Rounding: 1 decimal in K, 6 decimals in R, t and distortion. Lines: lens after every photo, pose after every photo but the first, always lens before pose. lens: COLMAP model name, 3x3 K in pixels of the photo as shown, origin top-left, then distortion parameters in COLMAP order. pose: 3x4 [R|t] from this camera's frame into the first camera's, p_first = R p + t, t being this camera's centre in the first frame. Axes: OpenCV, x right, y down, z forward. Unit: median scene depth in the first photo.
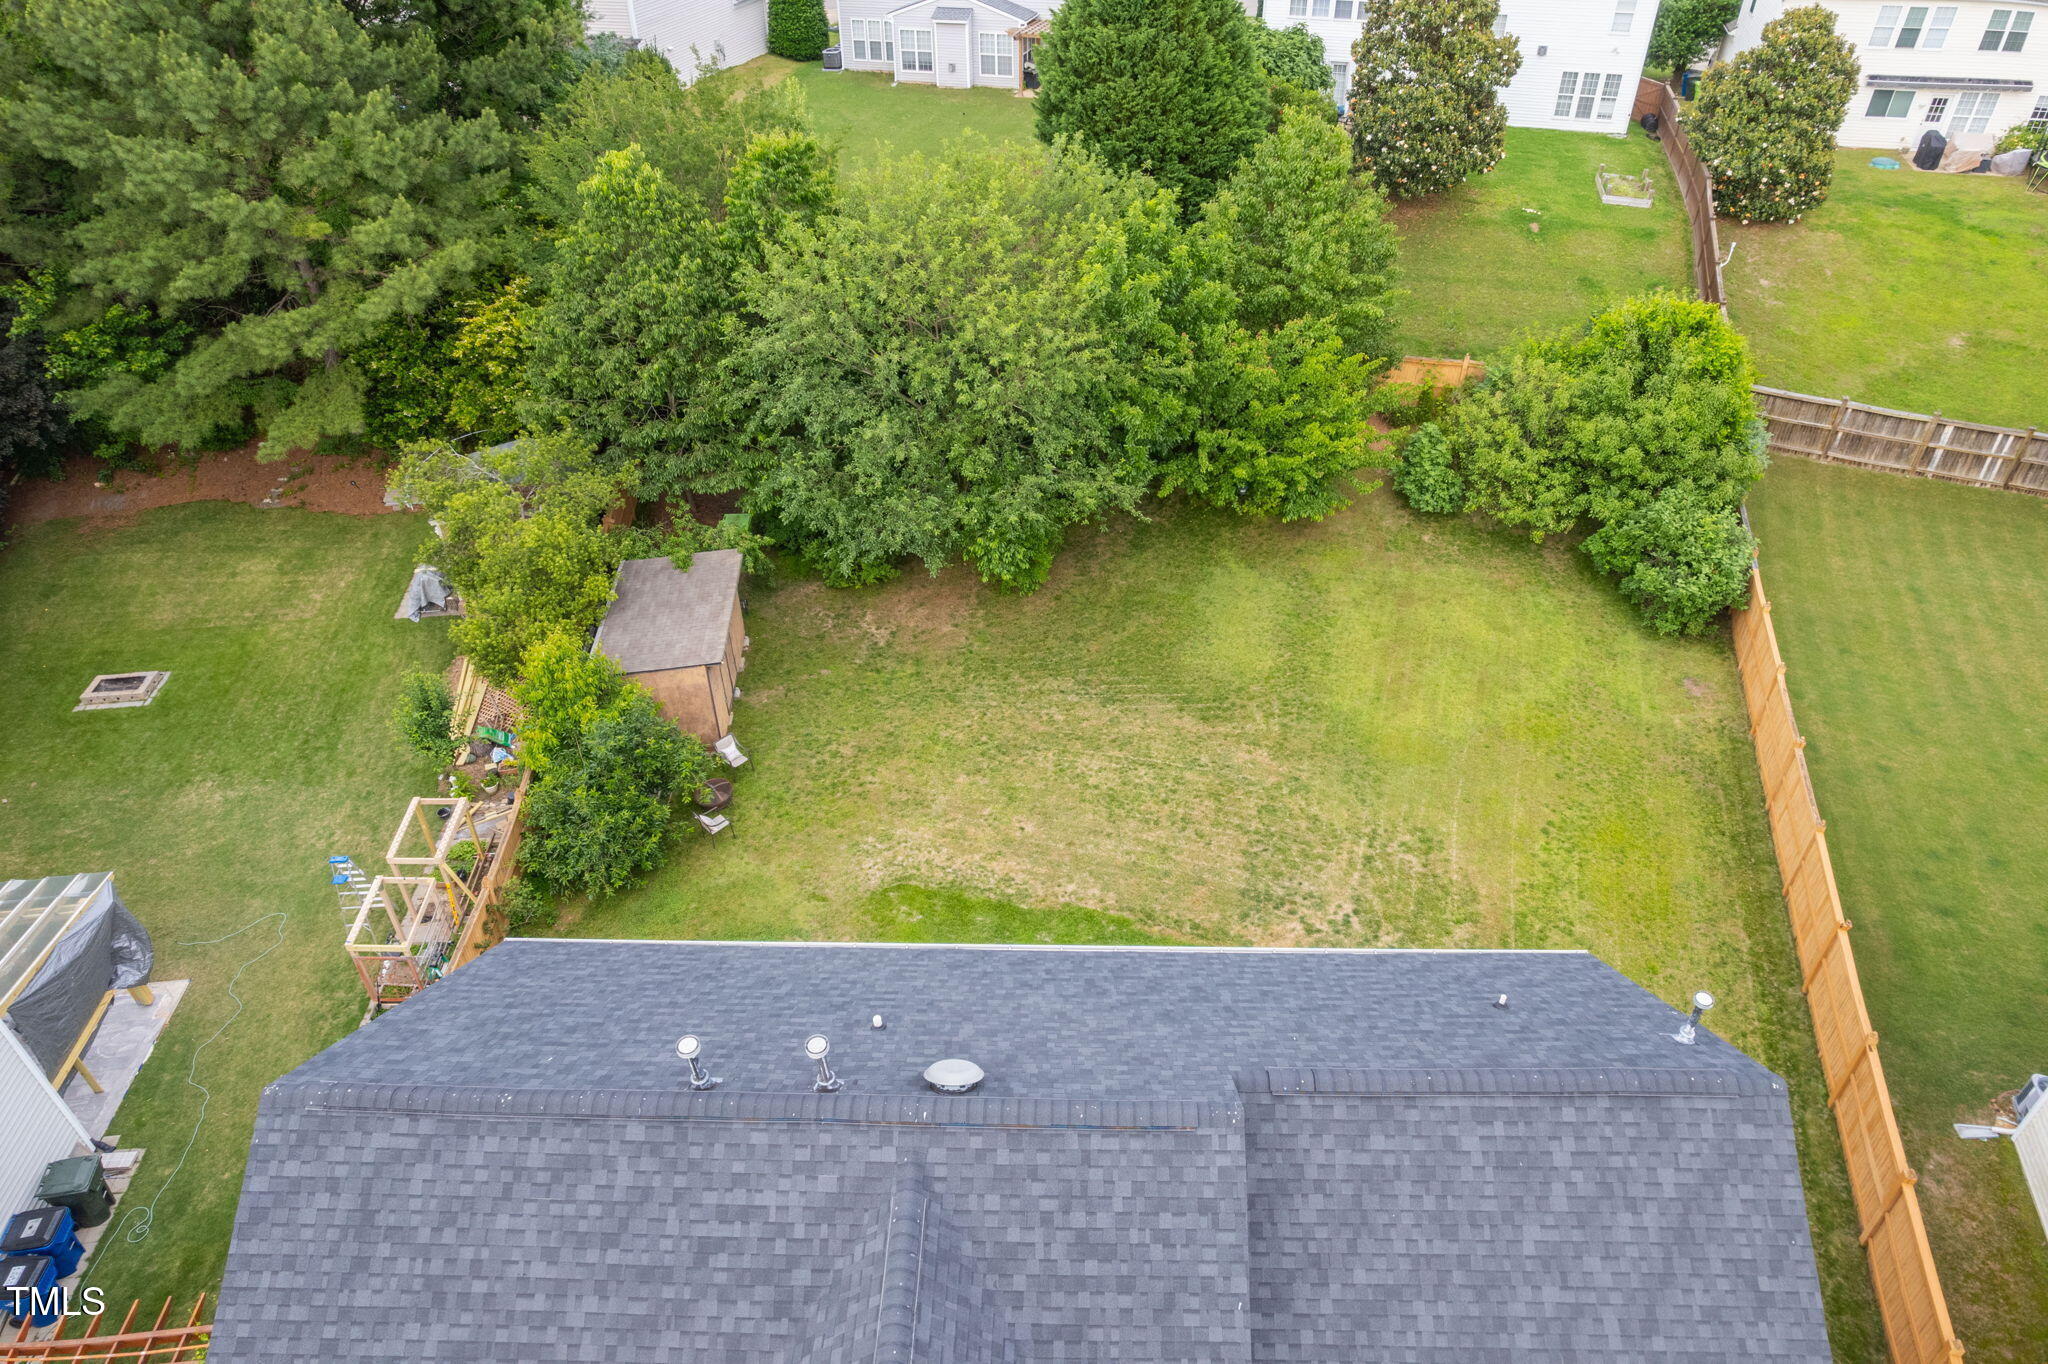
lens RADIAL K [[1301.1, 0, 1012.9], [0, 1301.1, 684.2], [0, 0, 1]] dist [-0.050602, 0.033941]
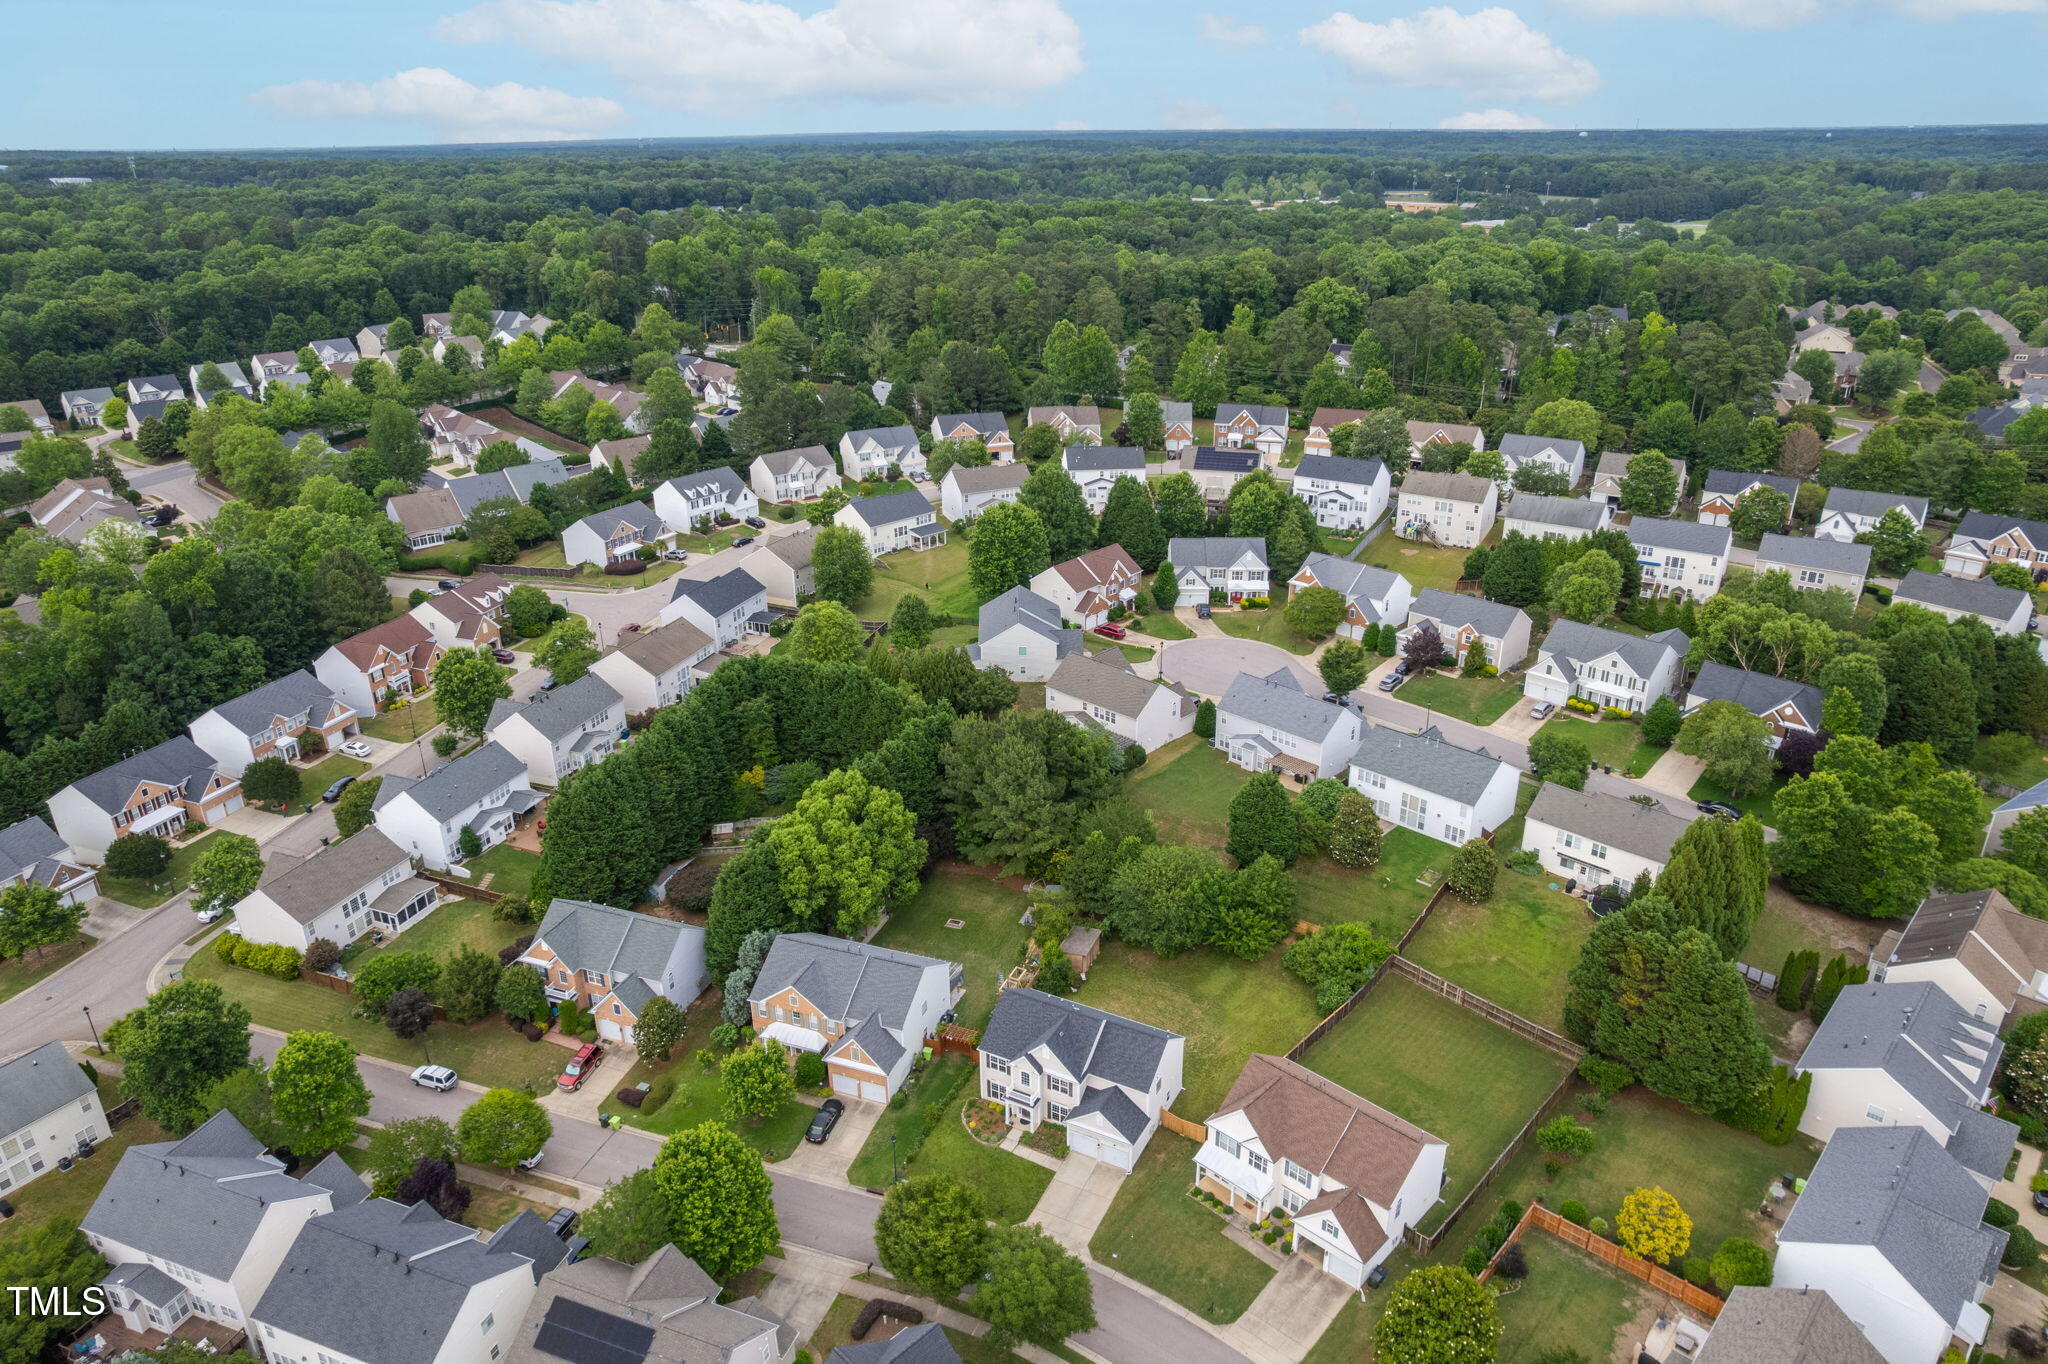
lens RADIAL K [[1301.1, 0, 1012.5], [0, 1301.1, 681.5], [0, 0, 1]] dist [-0.050602, 0.033941]
pose [[0.890705, 0.178414, -0.418106, 1.129058], [-0.270719, 0.947060, -0.172592, -0.065622], [0.365179, 0.266918, 0.891851, -3.003980]]
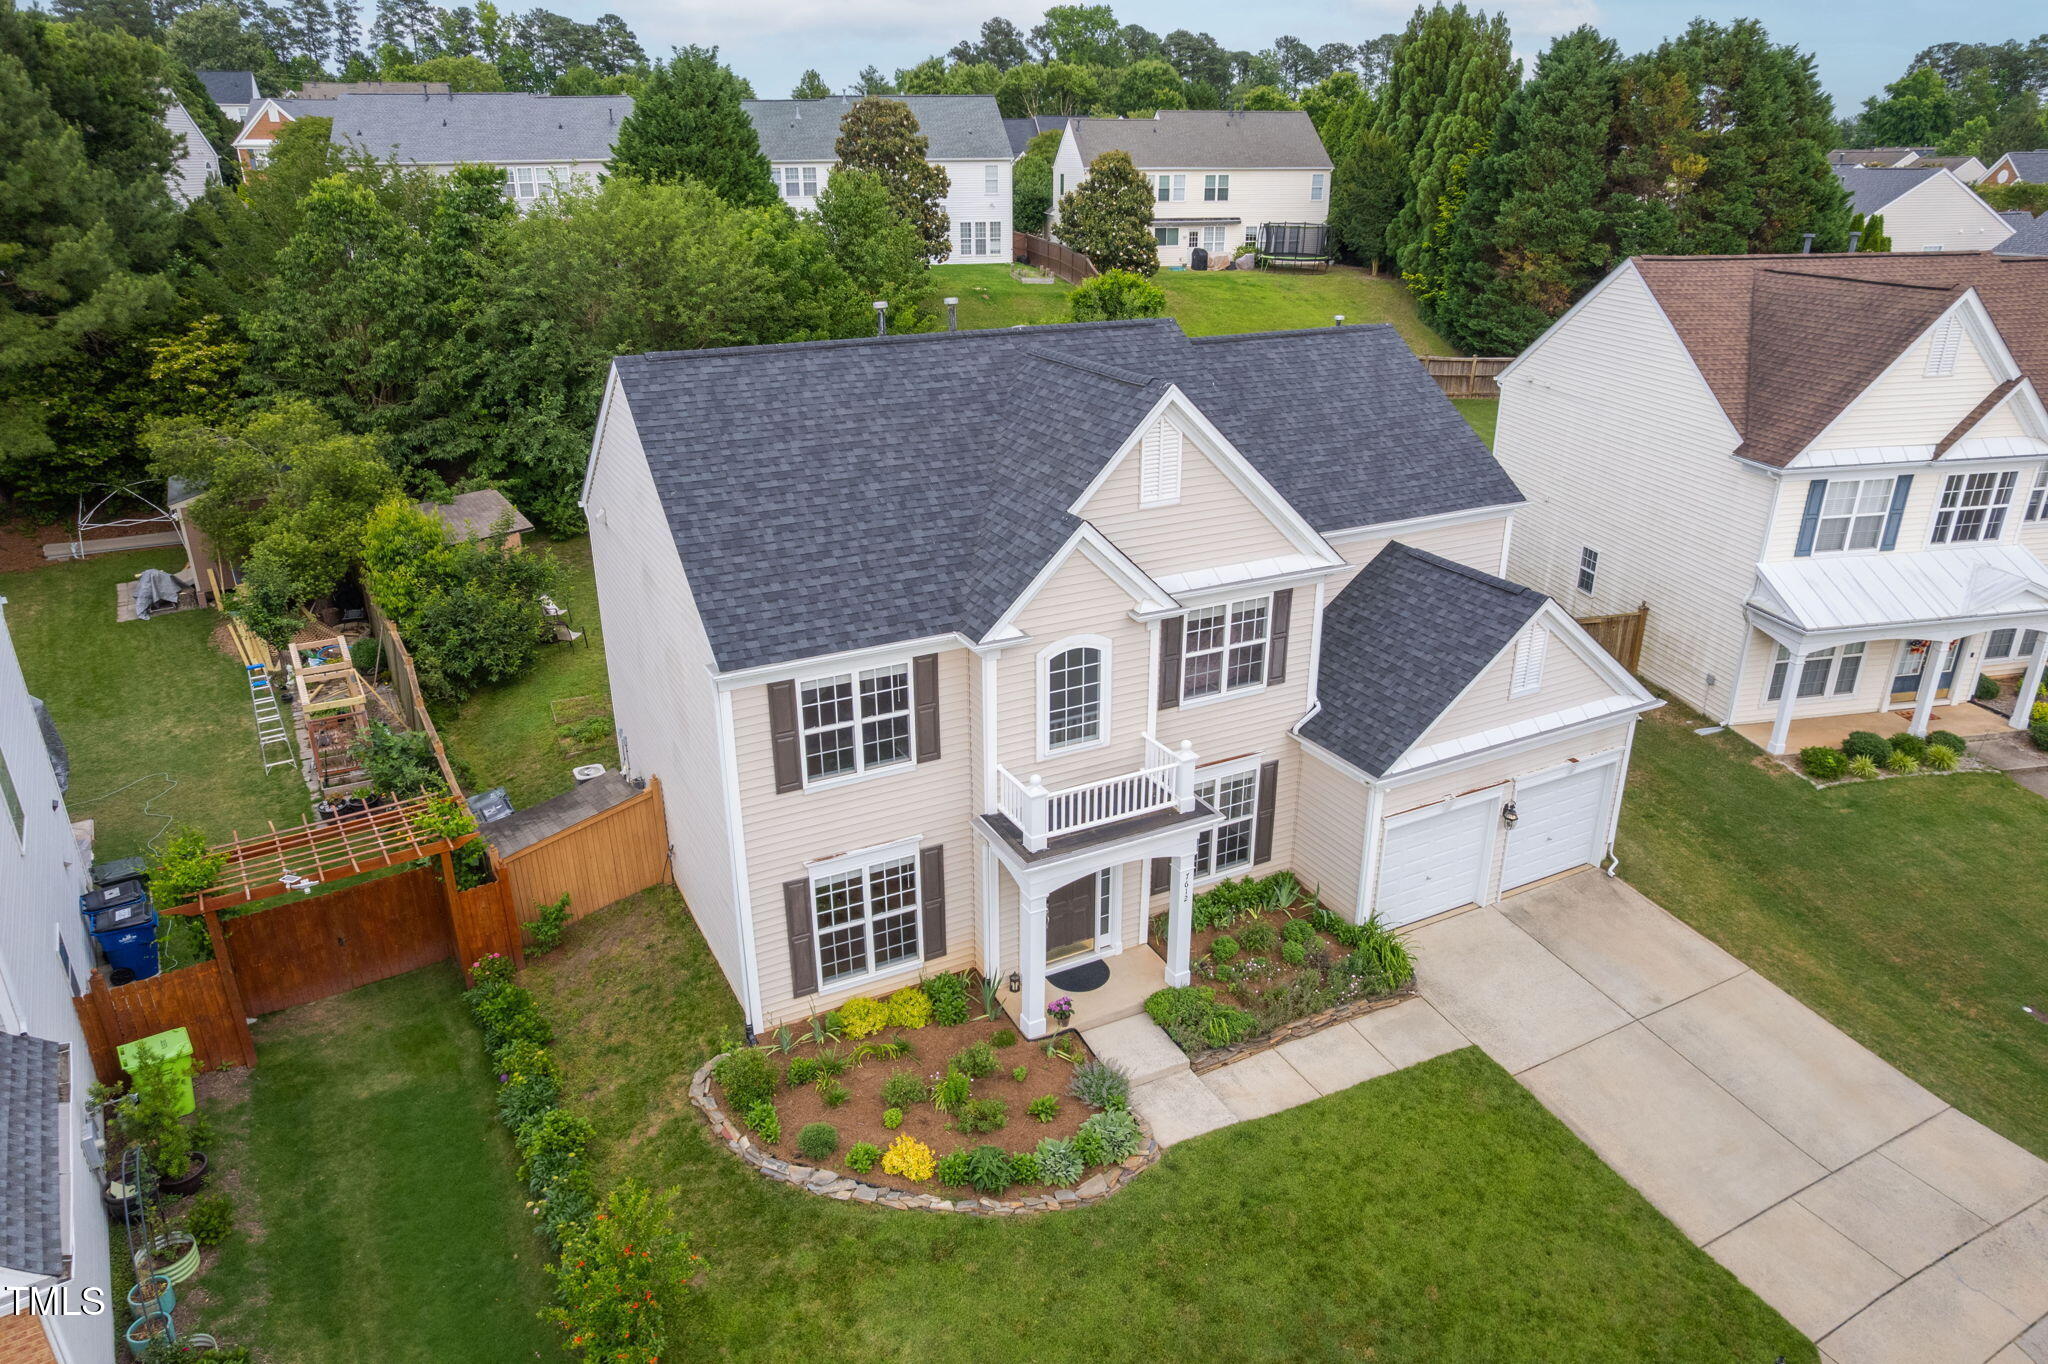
lens RADIAL K [[1301.1, 0, 1019.4], [0, 1301.1, 694.4], [0, 0, 1]] dist [-0.050602, 0.033941]
pose [[0.876294, -0.179162, 0.447224, -0.354896], [0.285600, 0.940768, -0.182727, 0.423084], [-0.387996, 0.287849, 0.875558, -0.140662]]
